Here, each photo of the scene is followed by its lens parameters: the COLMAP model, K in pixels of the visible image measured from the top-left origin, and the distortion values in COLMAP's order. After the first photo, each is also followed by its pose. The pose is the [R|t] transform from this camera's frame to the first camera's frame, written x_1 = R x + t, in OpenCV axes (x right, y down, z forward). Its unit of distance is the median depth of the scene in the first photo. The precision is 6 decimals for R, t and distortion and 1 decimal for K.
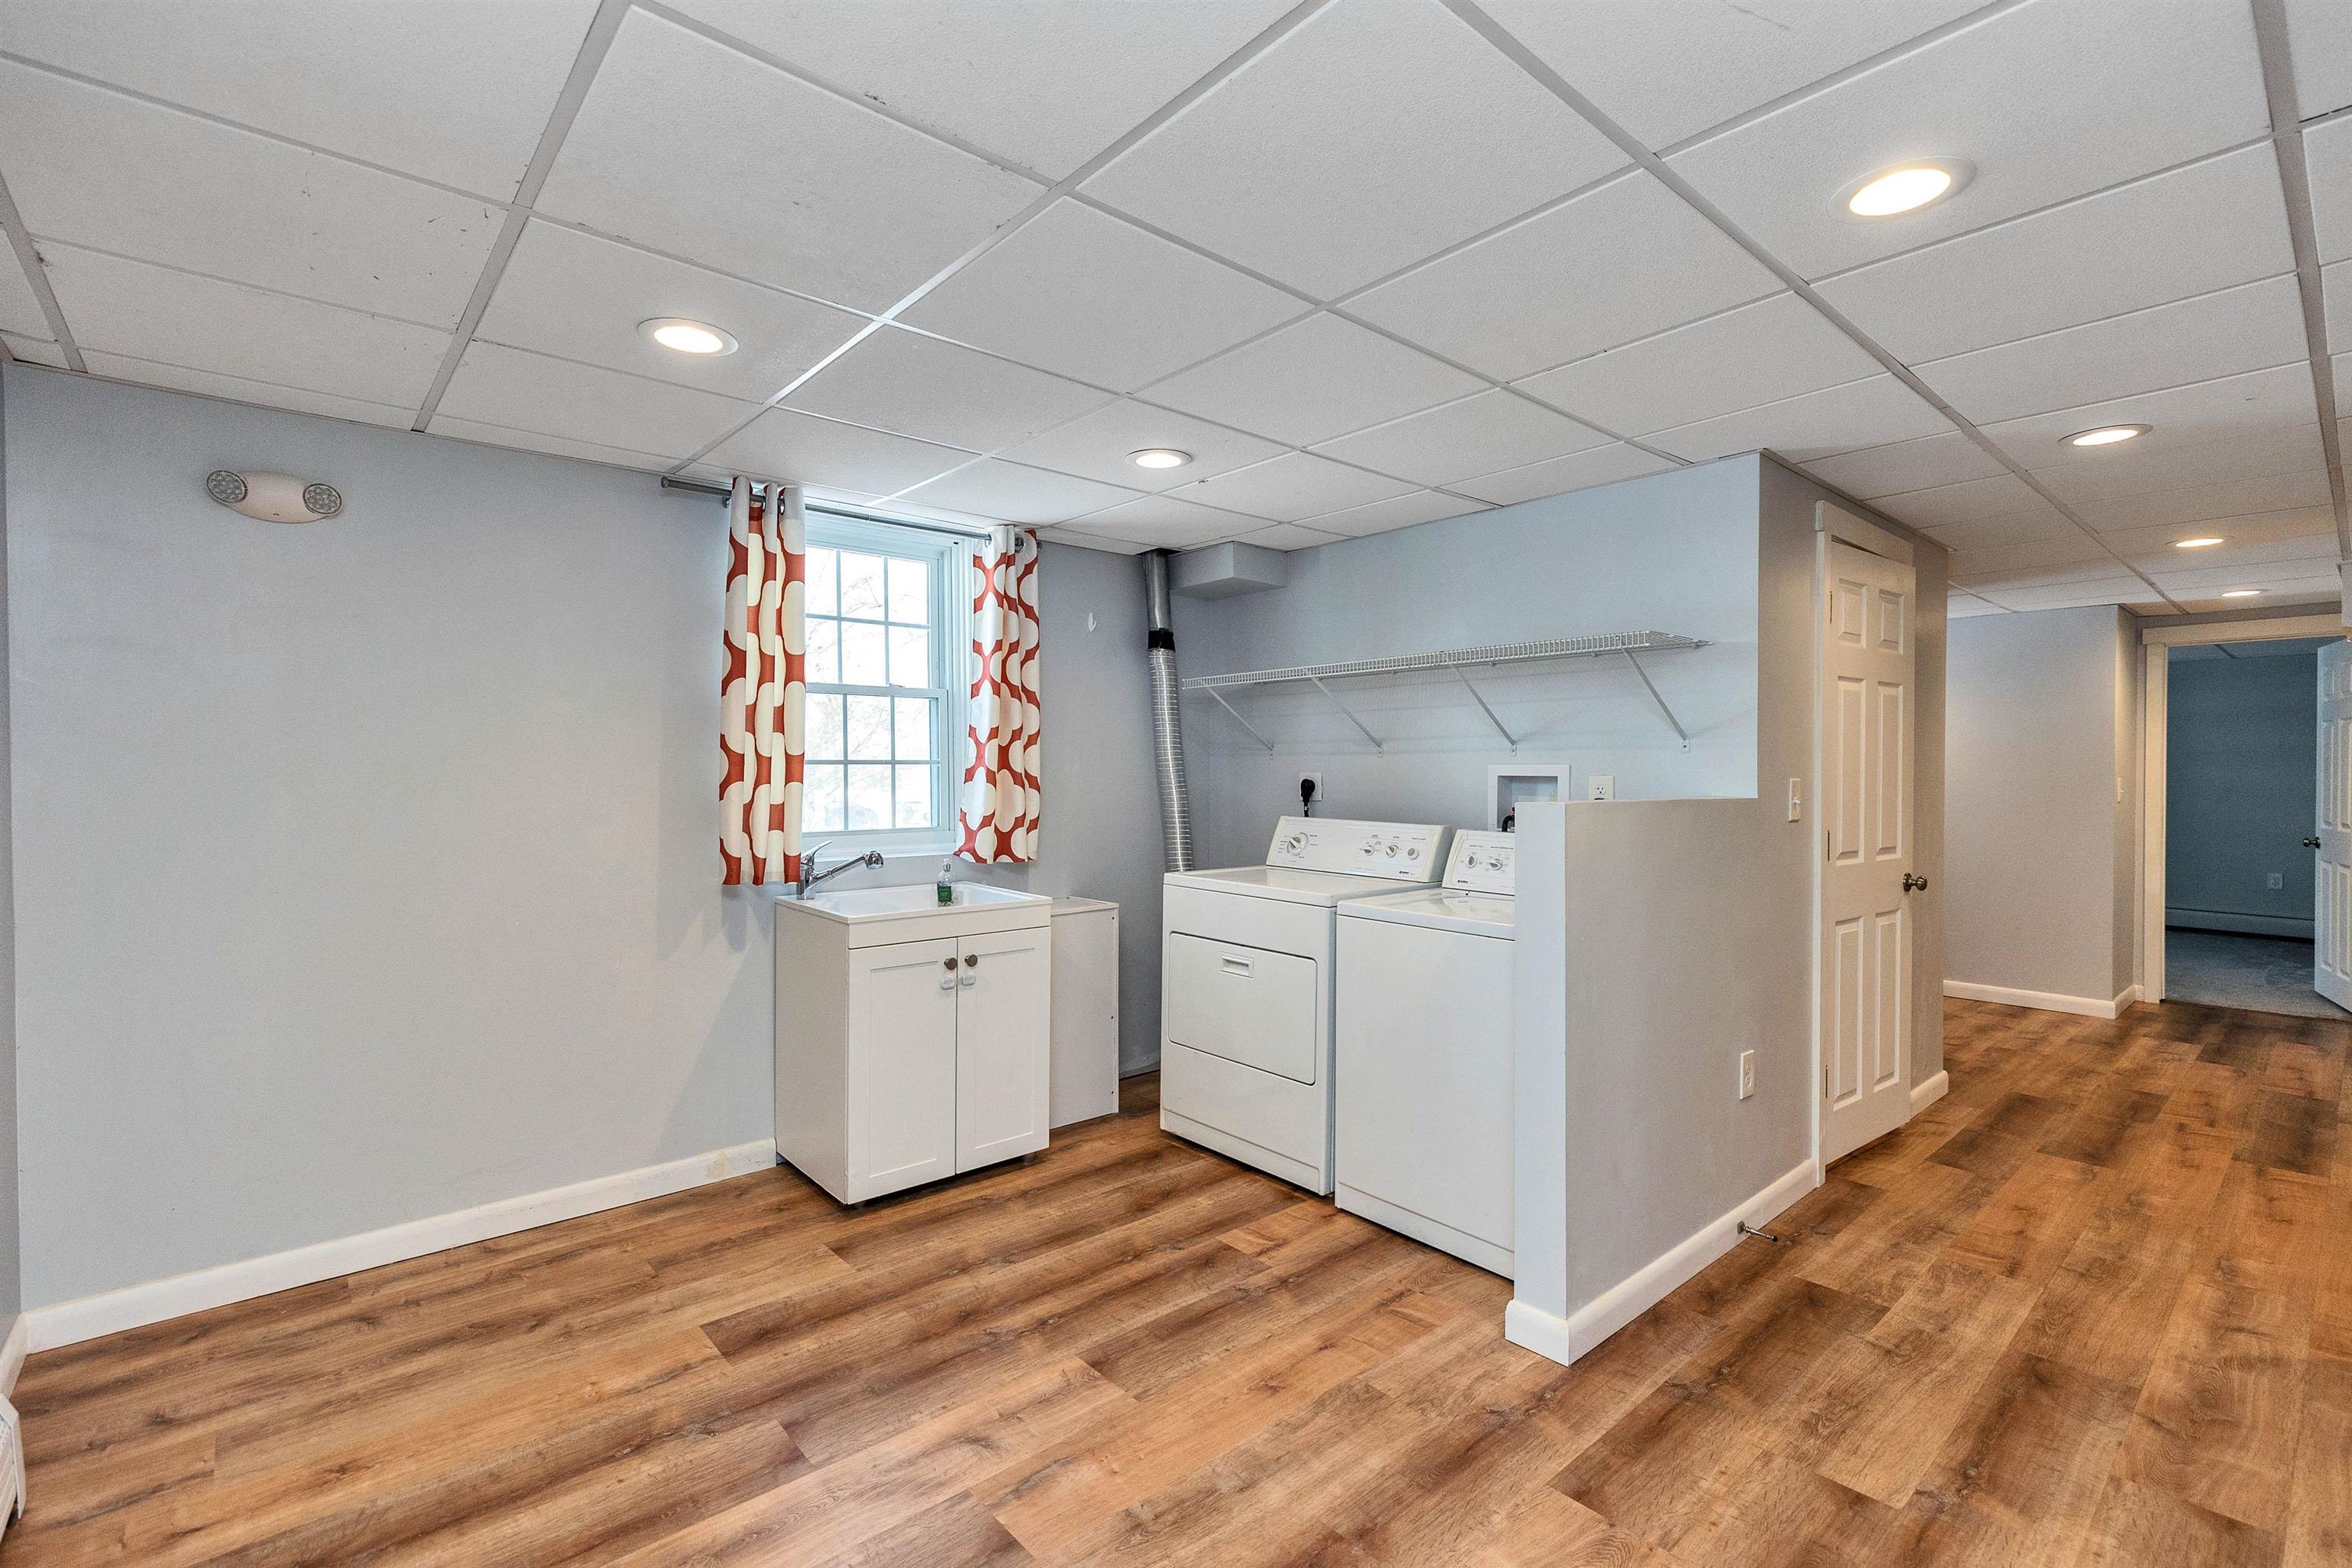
lens RADIAL K [[1051.6, 0, 1187.6], [0, 1051.6, 782.5], [0, 0, 1]] dist [0.006691, -0.000576]
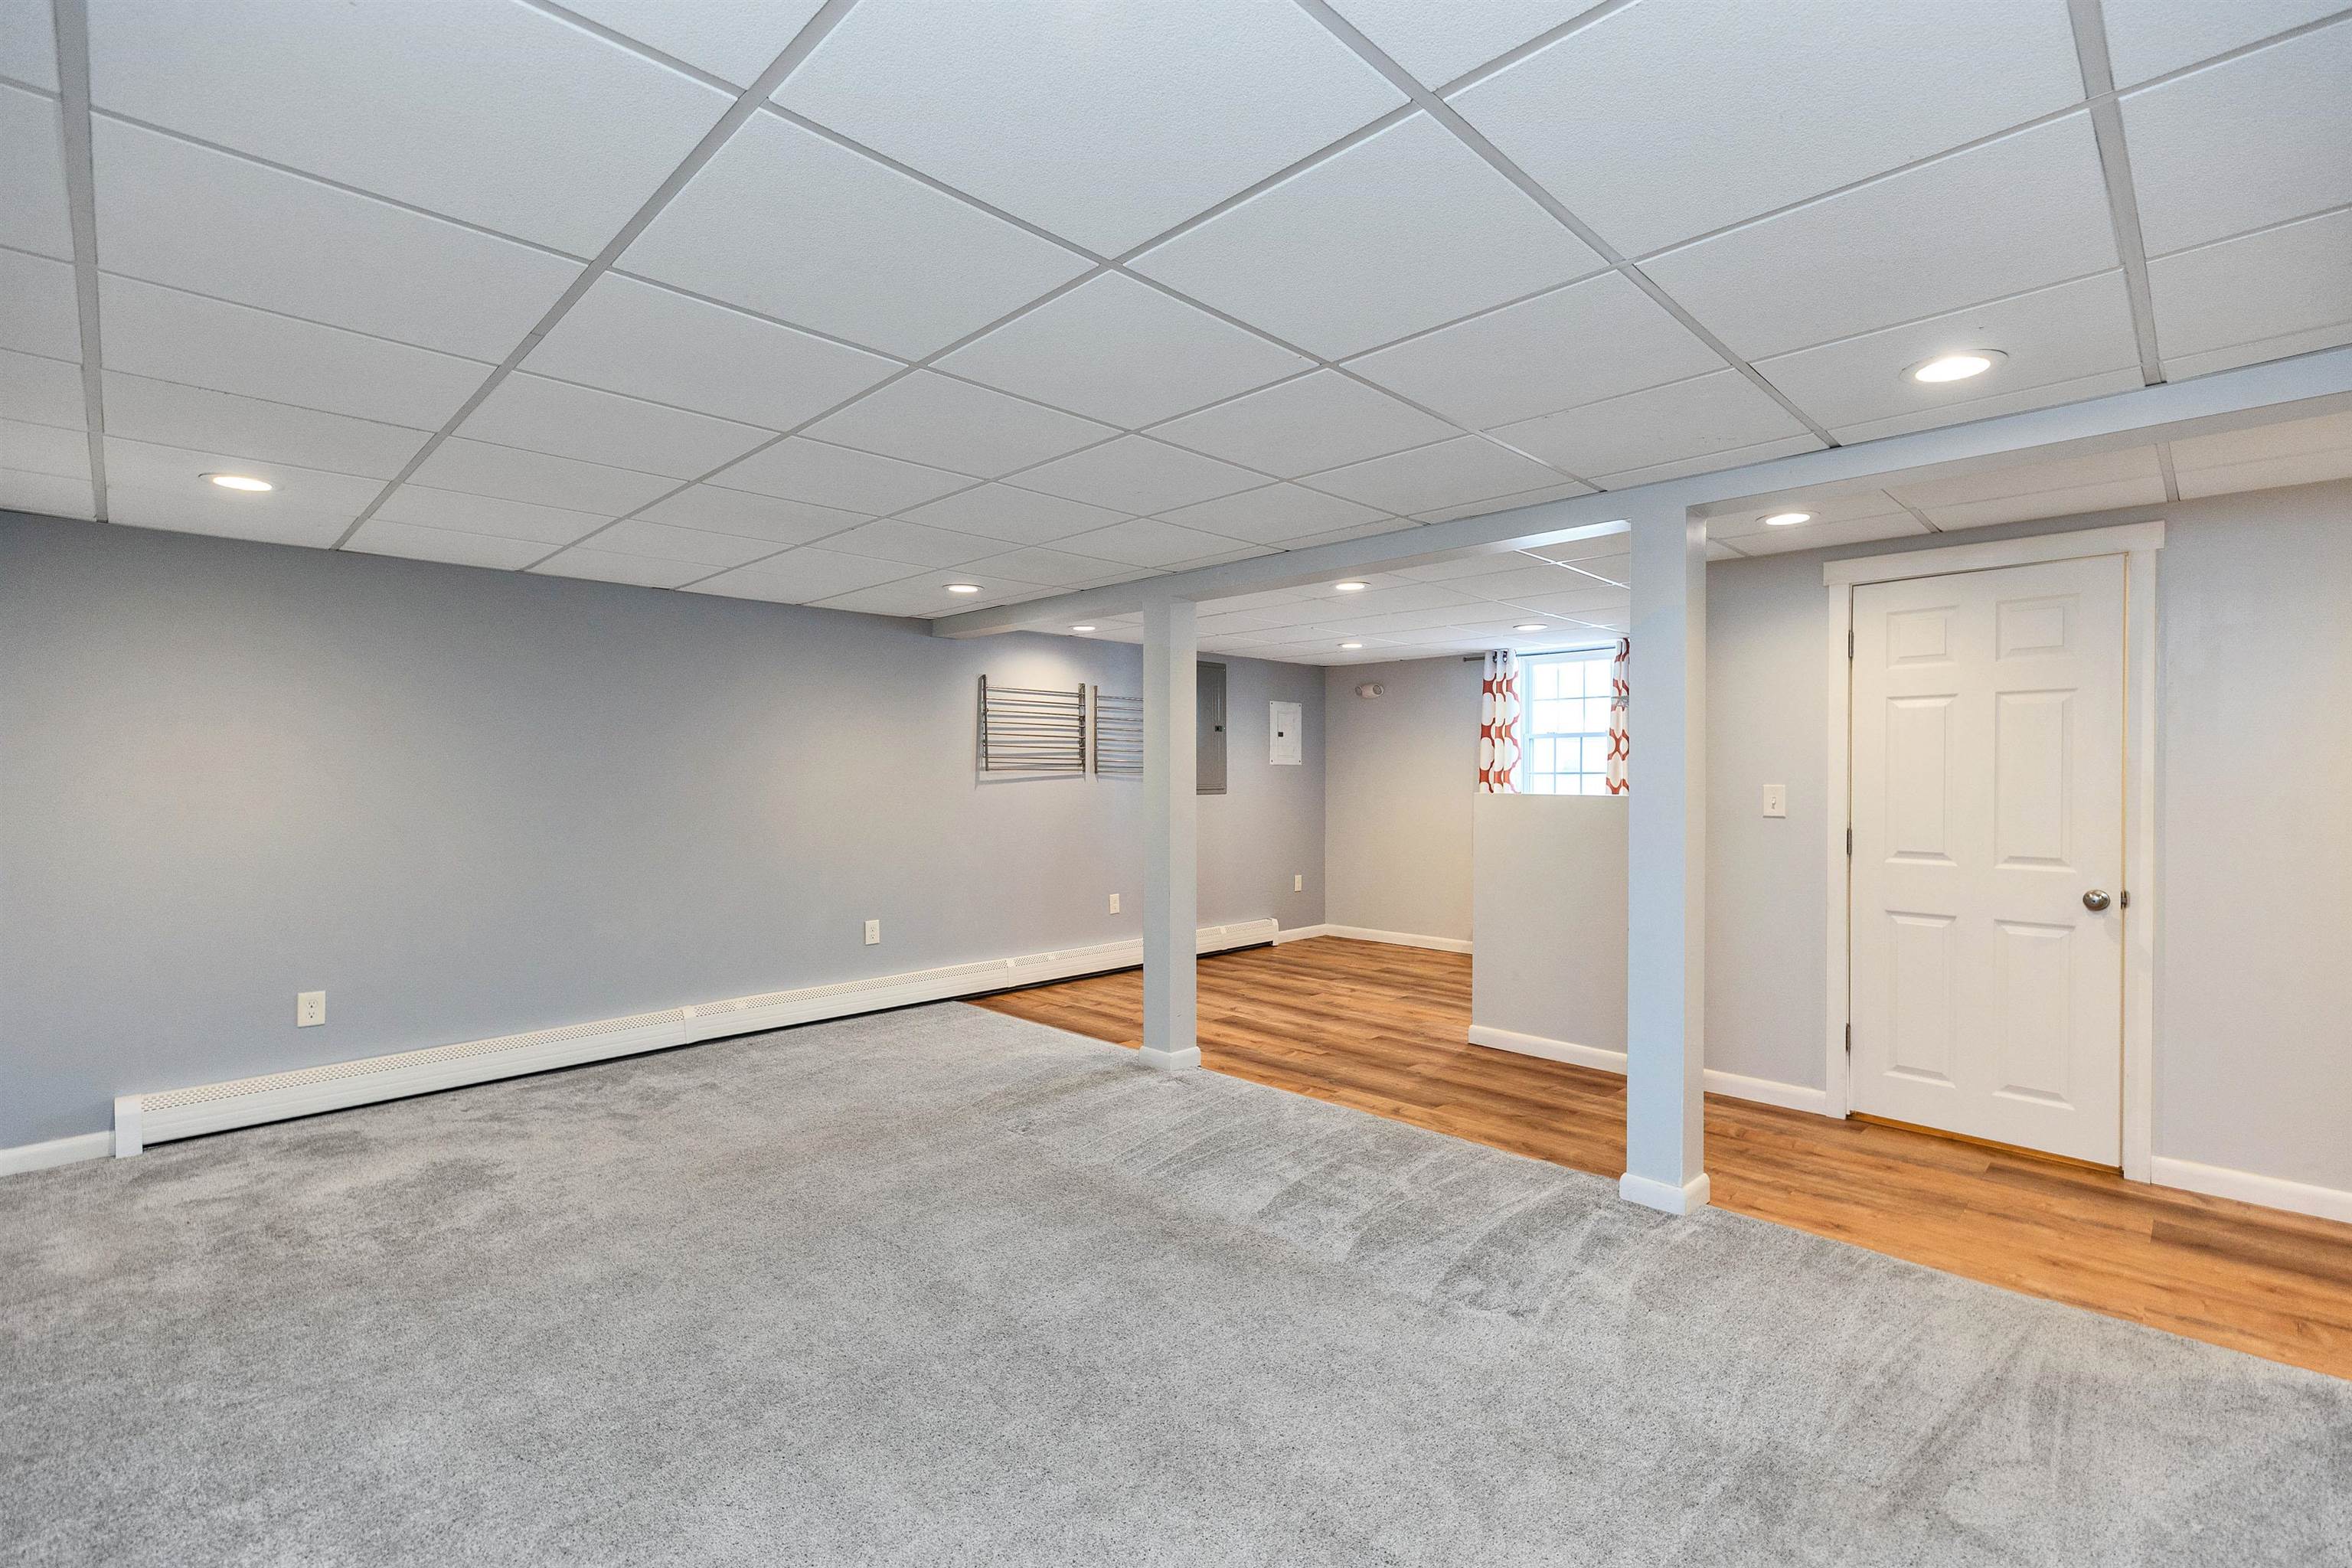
lens RADIAL K [[1051.6, 0, 1185.6], [0, 1051.6, 784.6], [0, 0, 1]] dist [0.006691, -0.000576]
pose [[0.065992, -0.001280, -0.997819, 2.078499], [-0.008369, 0.999963, -0.001836, -0.003061], [0.997785, 0.008472, 0.065979, 0.177672]]
